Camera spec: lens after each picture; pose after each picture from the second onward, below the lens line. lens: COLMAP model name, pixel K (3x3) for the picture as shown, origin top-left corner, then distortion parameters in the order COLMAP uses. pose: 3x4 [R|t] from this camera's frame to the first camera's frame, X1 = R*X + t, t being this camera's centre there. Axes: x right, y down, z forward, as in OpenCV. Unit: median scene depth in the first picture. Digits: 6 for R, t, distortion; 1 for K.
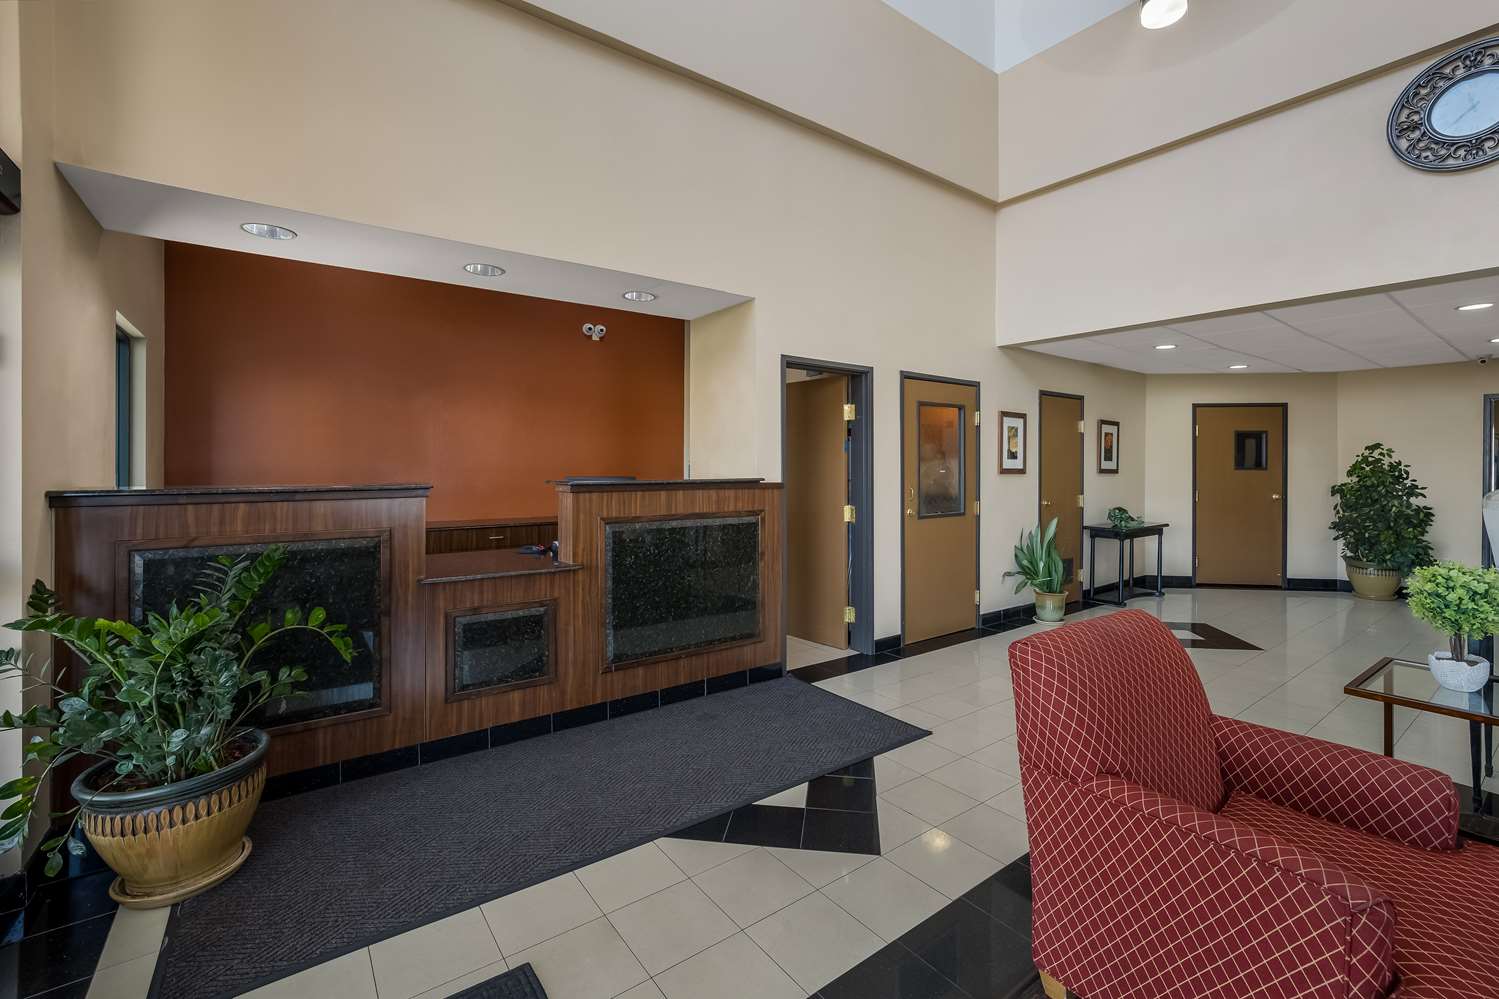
lens RADIAL K [[652.1, 0, 753.1], [0, 652.1, 467.4], [0, 0, 1]] dist [-0.000881, -0.000070]
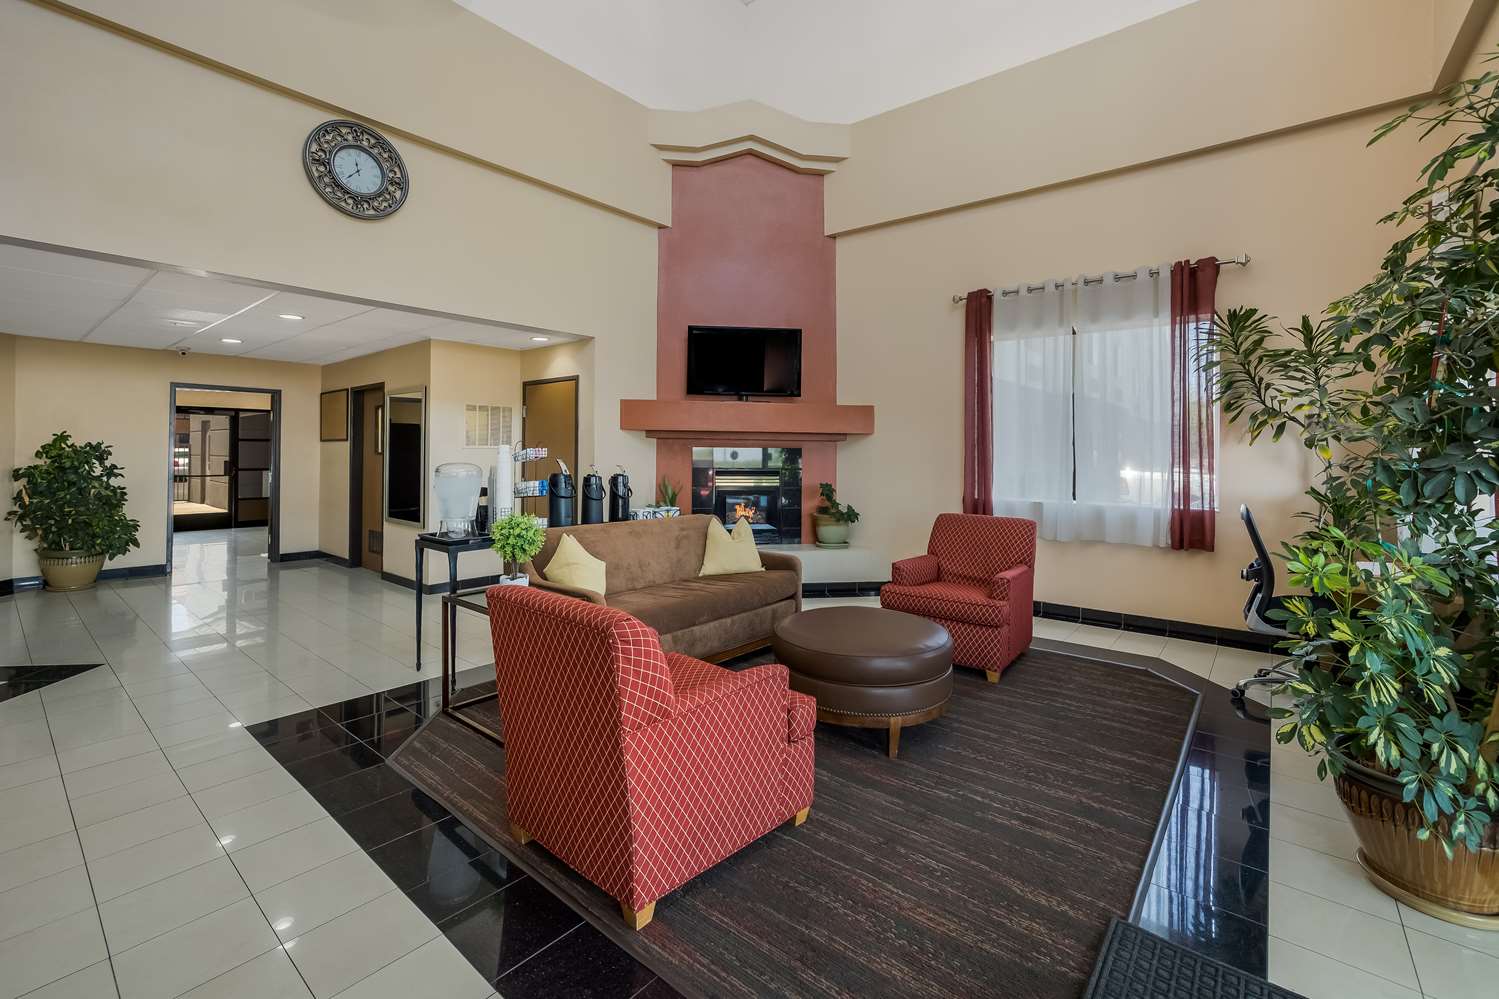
lens RADIAL K [[652.1, 0, 742.8], [0, 652.1, 447.3], [0, 0, 1]] dist [-0.000881, -0.000070]
pose [[-0.229231, 0.002028, 0.973370, -0.173476], [-0.002301, 0.999994, -0.002626, -0.000277], [-0.973369, -0.002842, -0.229225, 0.287461]]
